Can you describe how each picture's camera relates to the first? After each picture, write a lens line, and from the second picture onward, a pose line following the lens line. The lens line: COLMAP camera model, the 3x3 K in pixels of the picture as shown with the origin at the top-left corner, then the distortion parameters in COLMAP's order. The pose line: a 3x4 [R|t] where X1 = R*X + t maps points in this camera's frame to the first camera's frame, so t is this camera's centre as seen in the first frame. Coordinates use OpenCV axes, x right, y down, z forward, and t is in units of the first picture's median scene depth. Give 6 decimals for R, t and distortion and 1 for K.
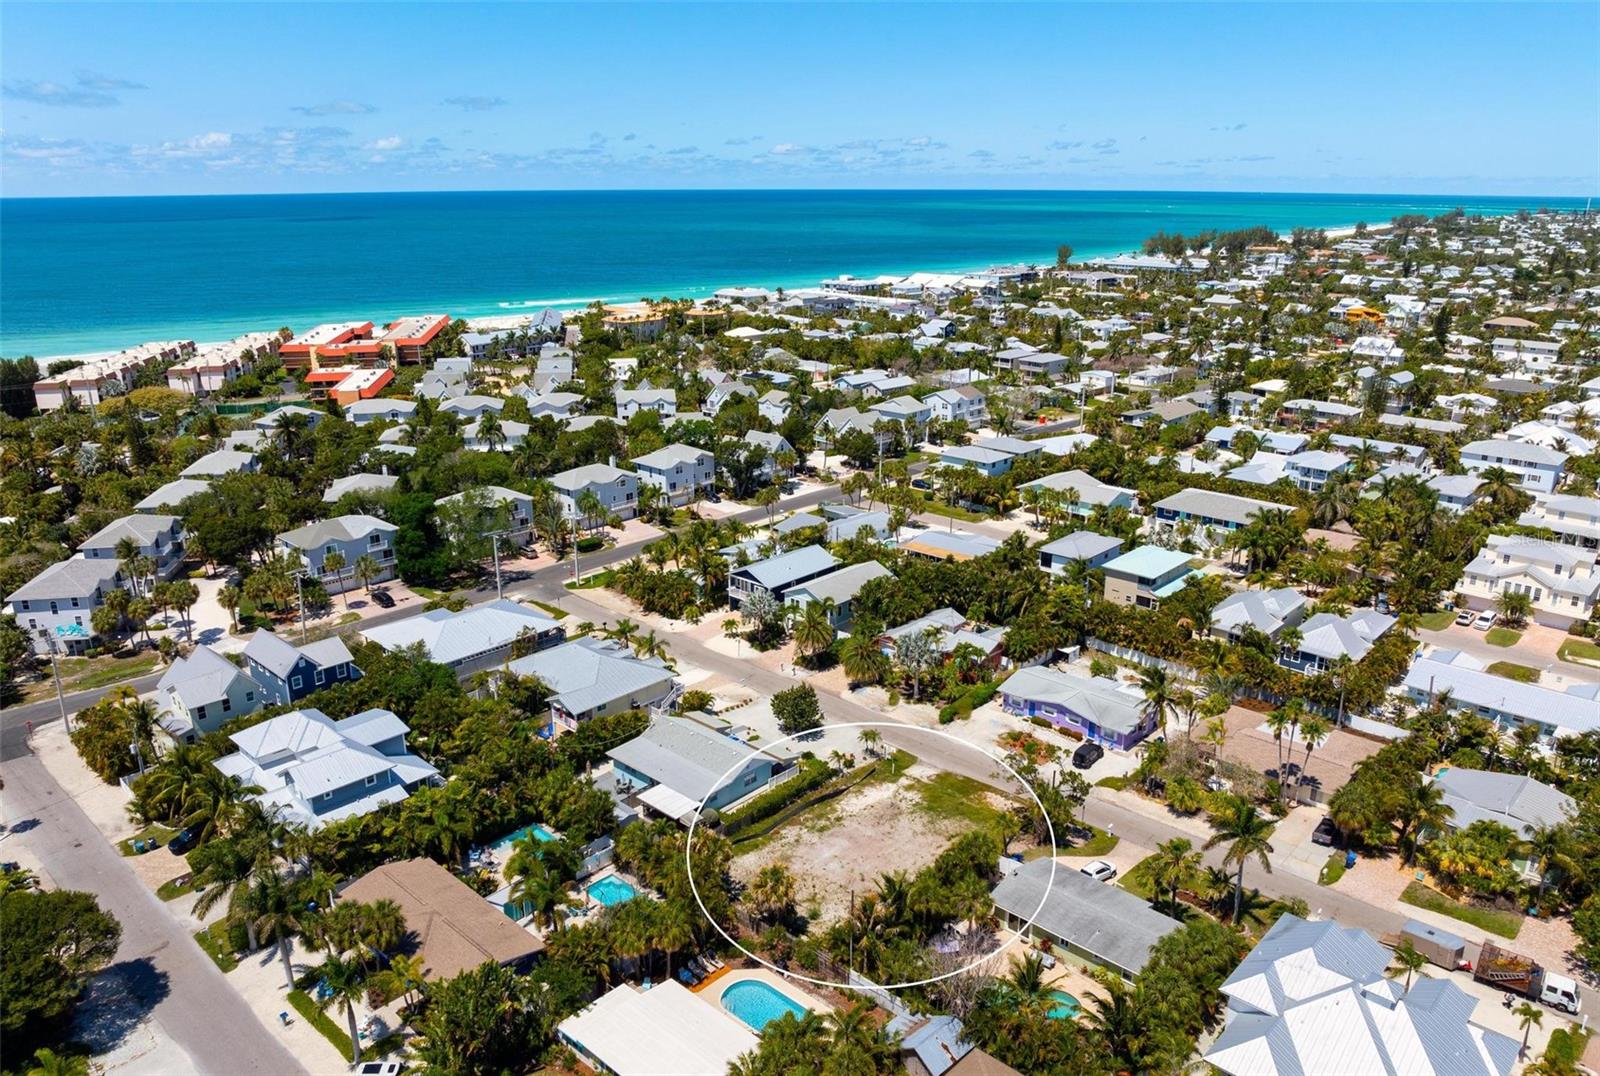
lens RADIAL K [[1134.2, 0, 800.0], [0, 1134.2, 538.0], [0, 0, 1]] dist [-0.034183, -0.007356]
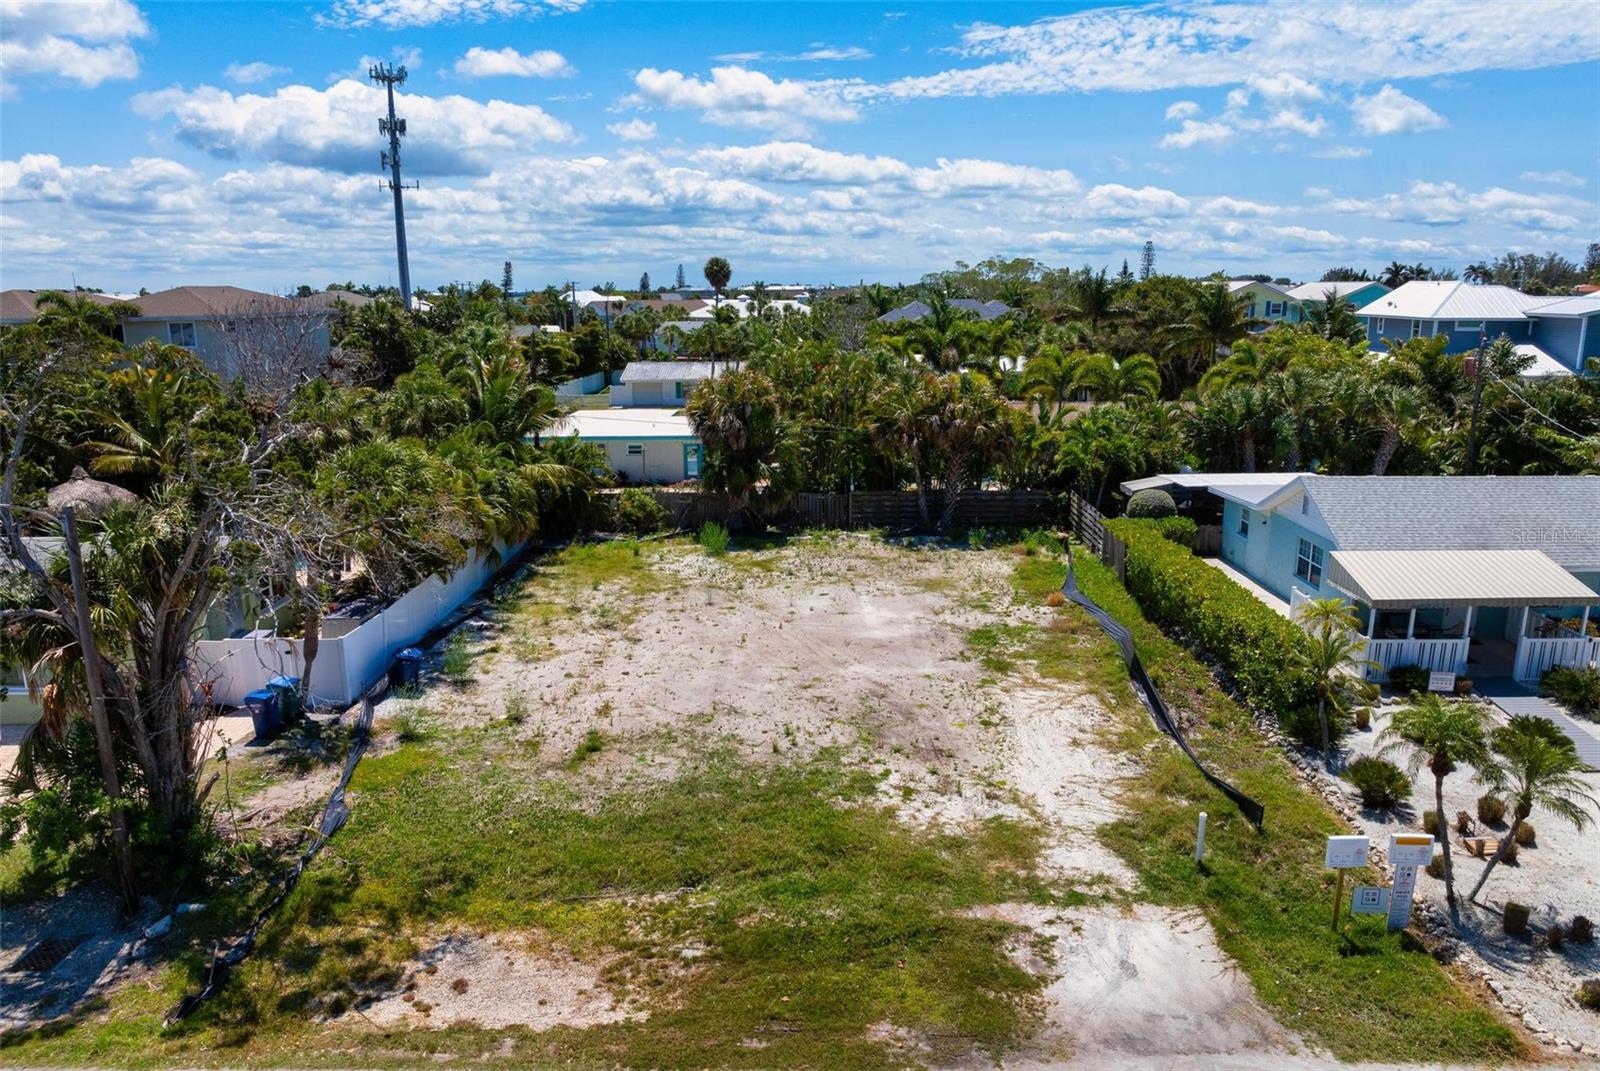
lens RADIAL K [[1117.9, 0, 797.1], [0, 1117.9, 586.9], [0, 0, 1]] dist [-0.037612, 0.001376]
pose [[-0.744654, 0.178819, -0.643050, 0.181516], [-0.188464, 0.867906, 0.459588, 0.088984], [0.640290, 0.463426, -0.612589, 0.851294]]
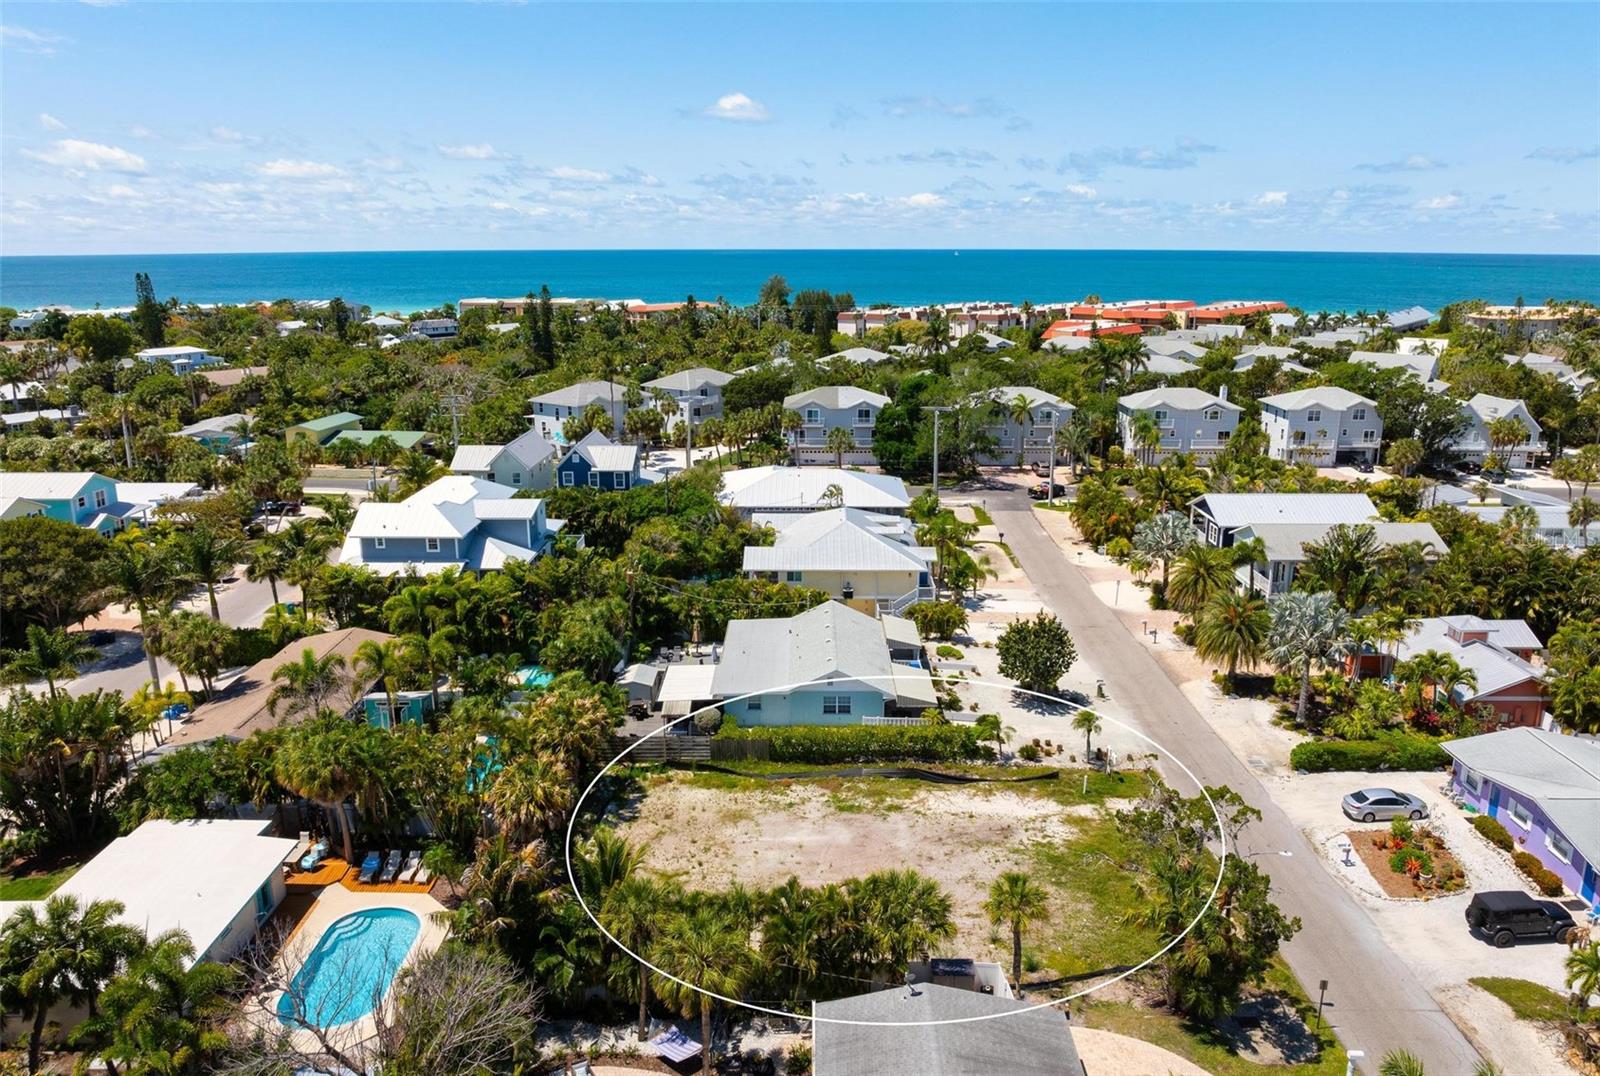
lens RADIAL K [[1138.8, 0, 802.4], [0, 1138.8, 534.9], [0, 0, 1]] dist [-0.039023, 0.001668]
pose [[0.678940, 0.184072, -0.710745, 0.284125], [-0.219912, 0.974601, 0.042335, 0.078643], [0.700485, 0.127558, 0.702175, 0.423584]]
